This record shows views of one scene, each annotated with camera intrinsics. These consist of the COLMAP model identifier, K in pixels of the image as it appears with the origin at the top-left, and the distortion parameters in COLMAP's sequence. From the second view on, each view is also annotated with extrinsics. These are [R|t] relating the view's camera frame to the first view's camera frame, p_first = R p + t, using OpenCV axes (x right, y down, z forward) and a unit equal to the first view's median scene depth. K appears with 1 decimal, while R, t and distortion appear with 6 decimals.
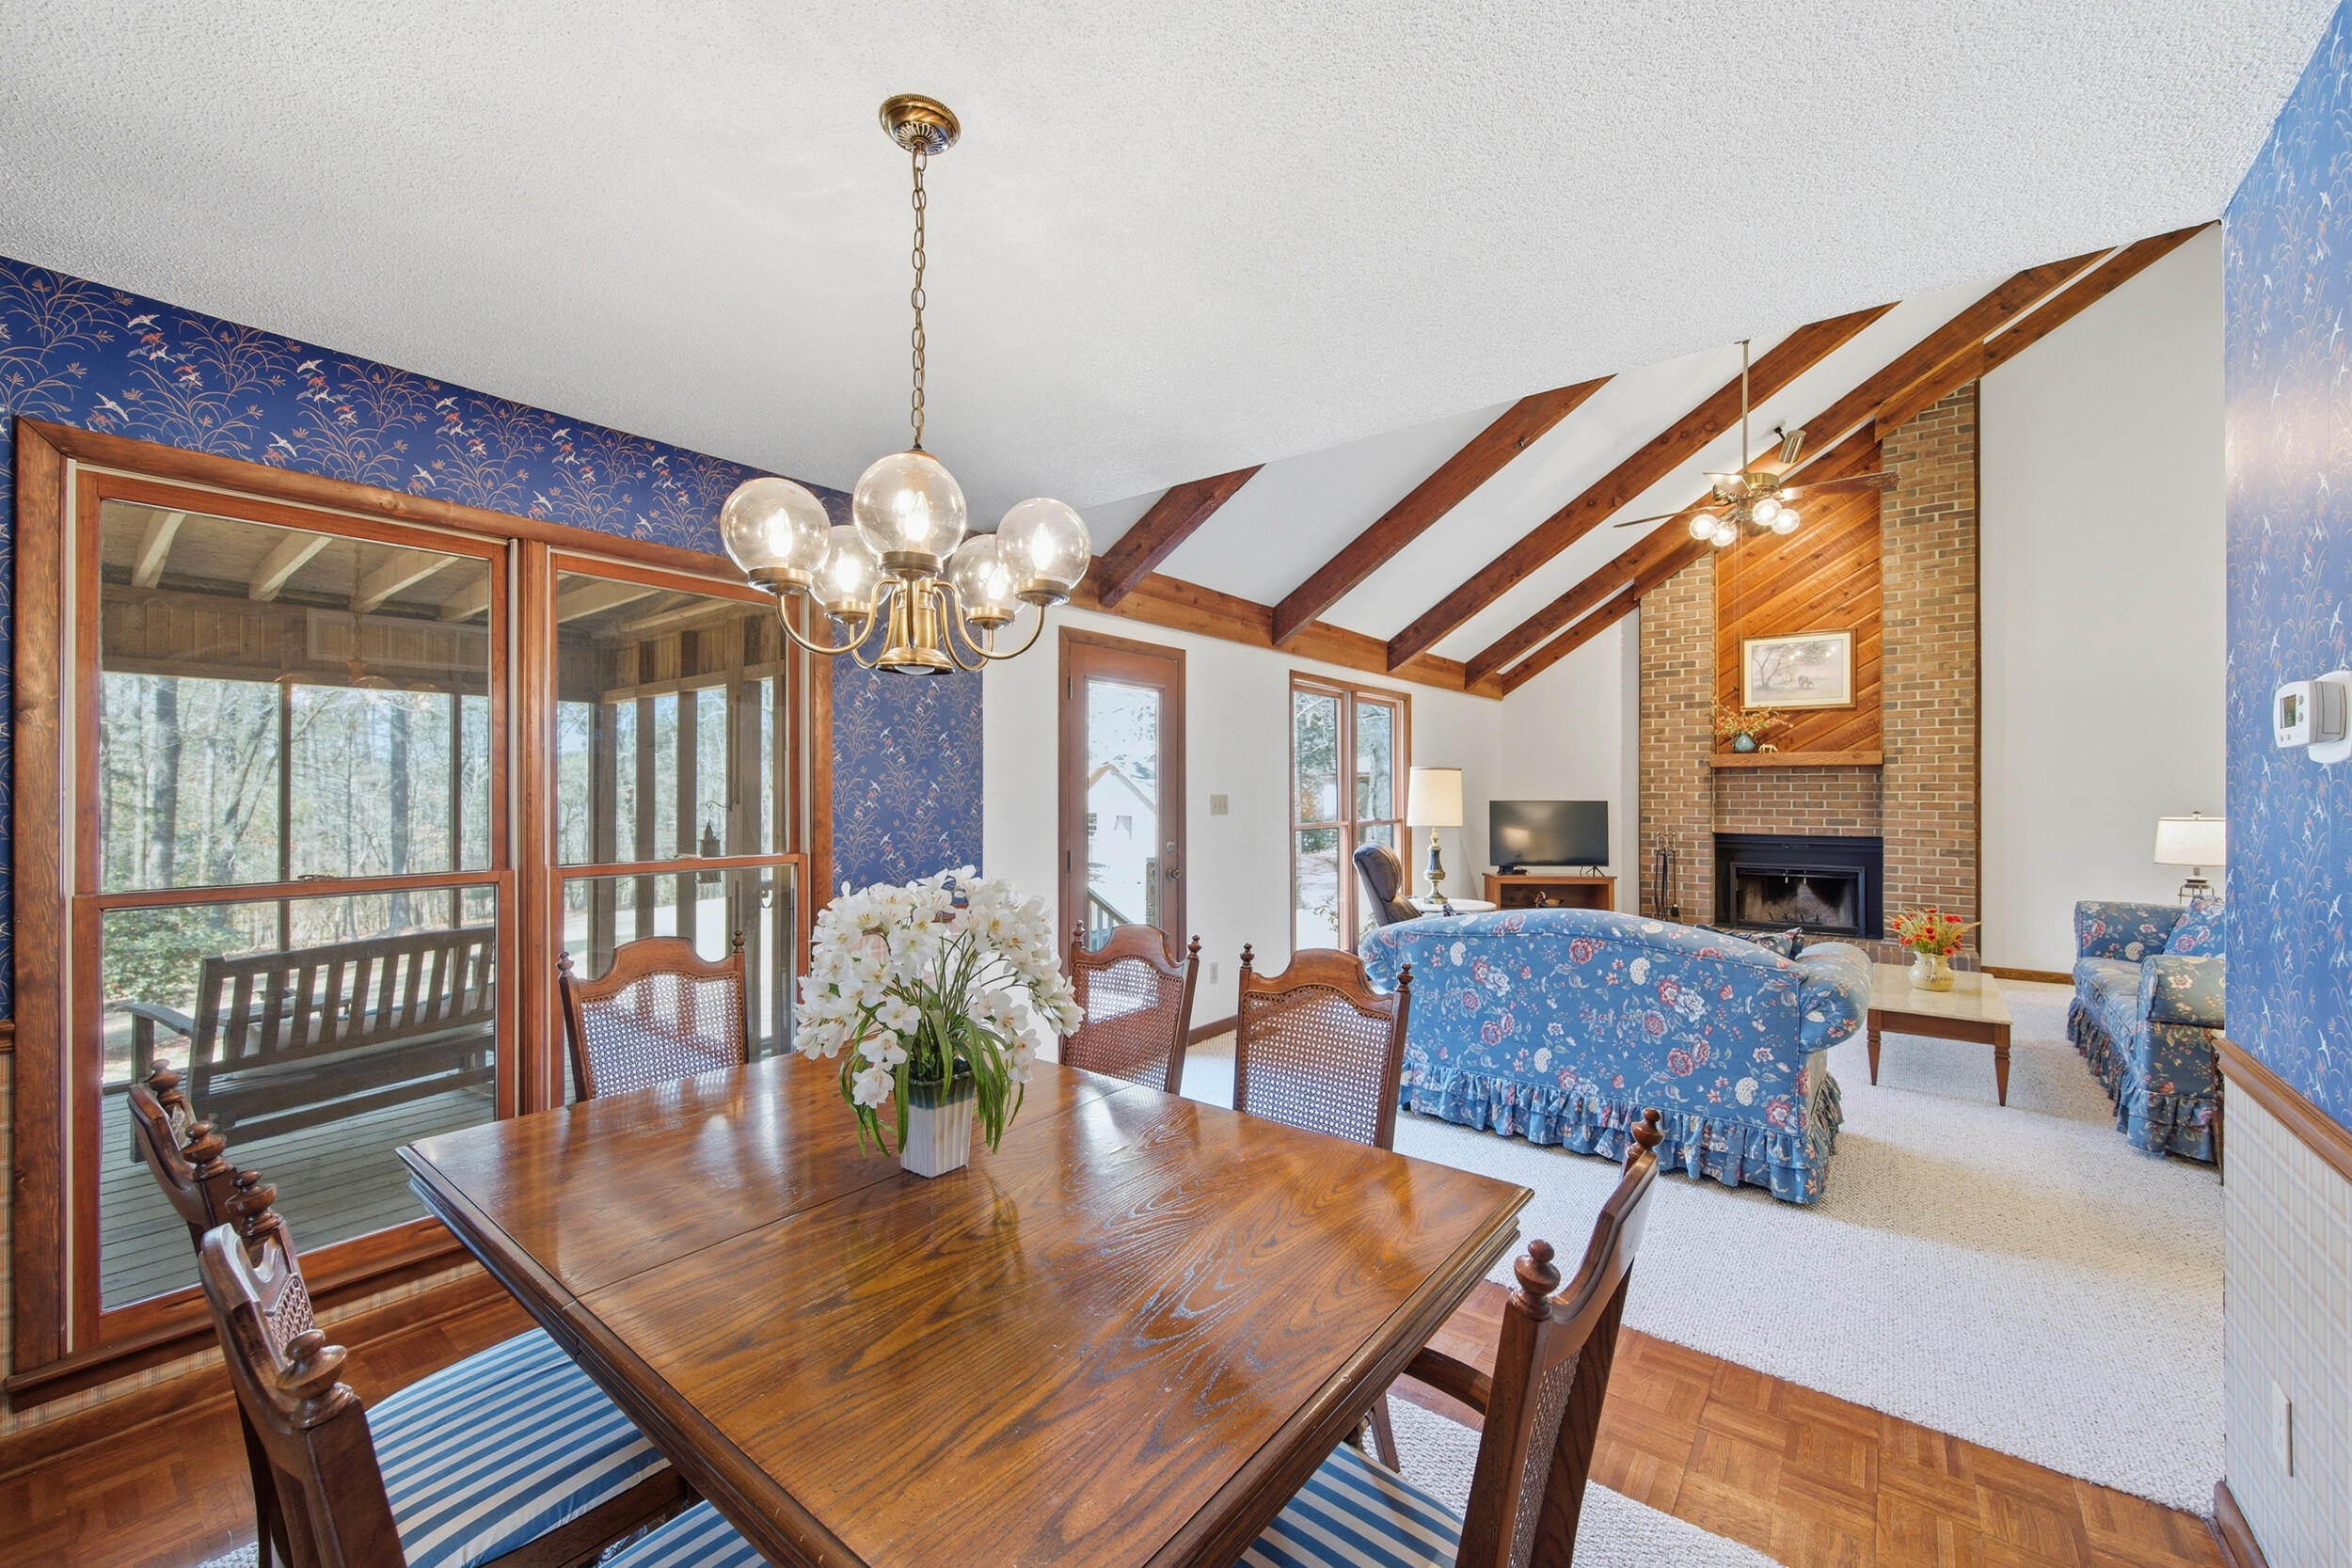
lens RADIAL K [[925.1, 0, 1181.7], [0, 925.1, 786.8], [0, 0, 1]] dist [-0.000490, 0.000419]
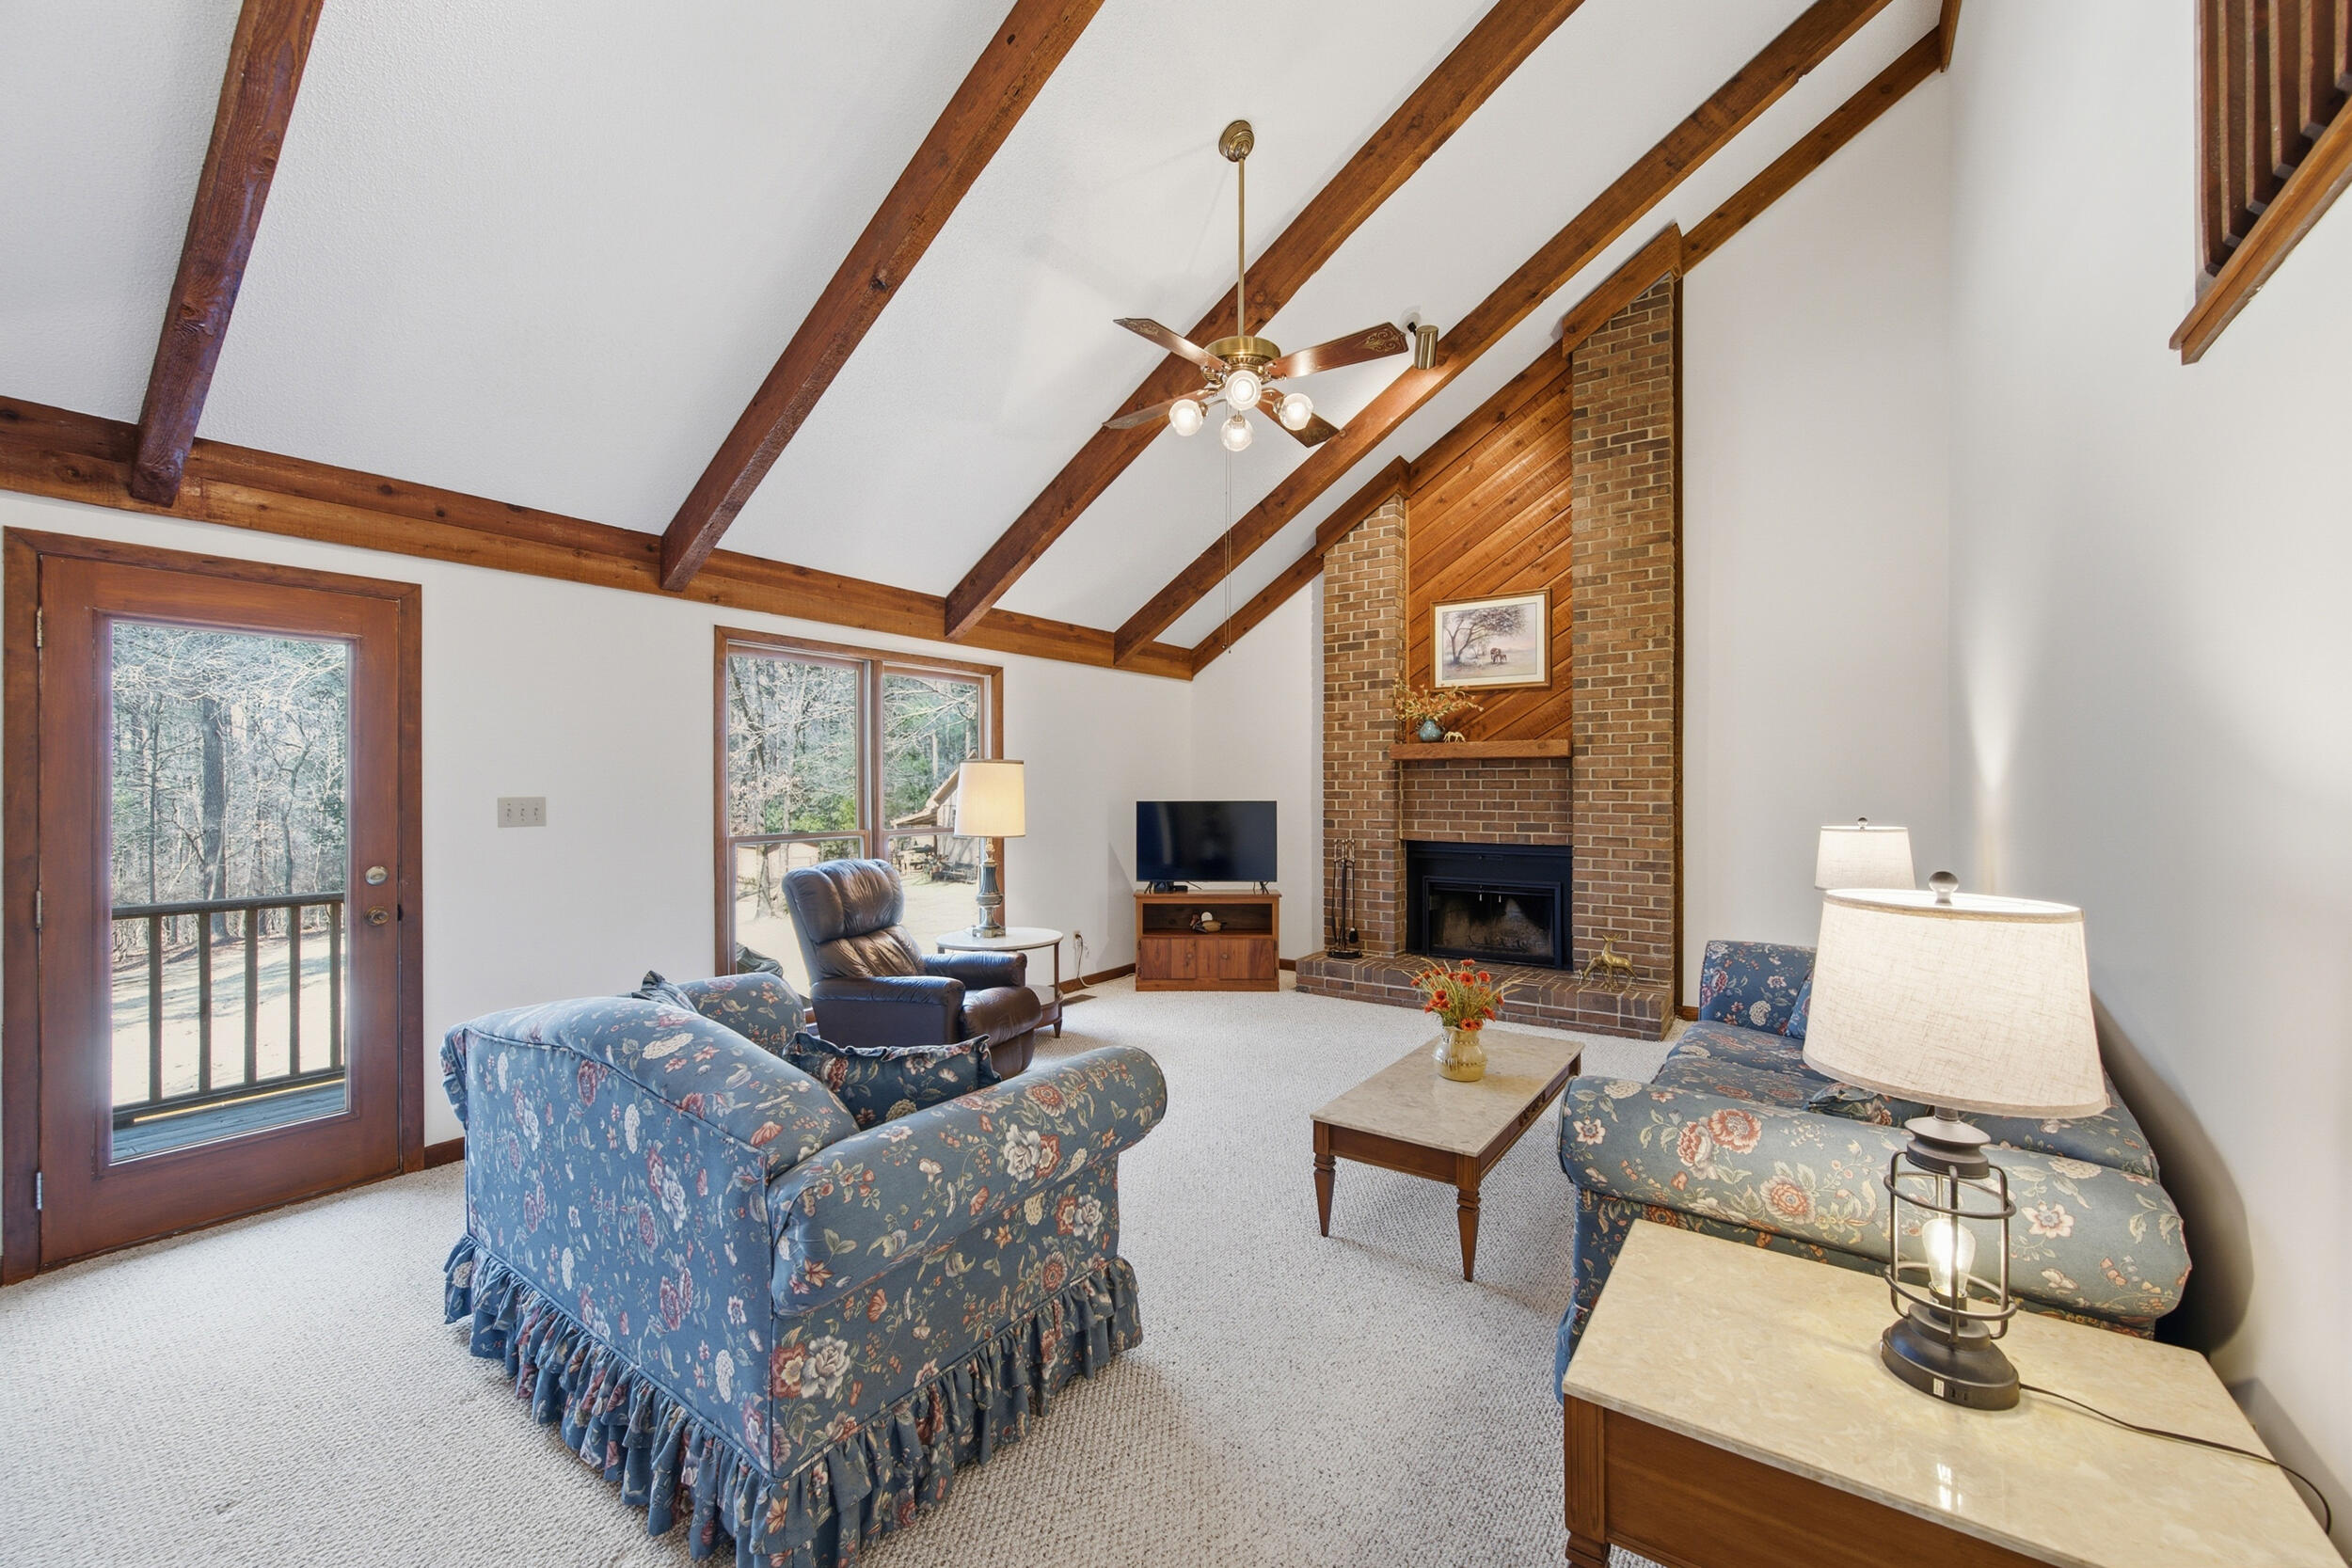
lens RADIAL K [[925.1, 0, 1181.7], [0, 925.1, 786.8], [0, 0, 1]] dist [-0.000490, 0.000419]
pose [[0.998684, -0.001532, 0.051272, 0.365843], [0.001319, 0.999990, 0.004190, -0.001328], [-0.051278, -0.004117, 0.998676, 0.205054]]
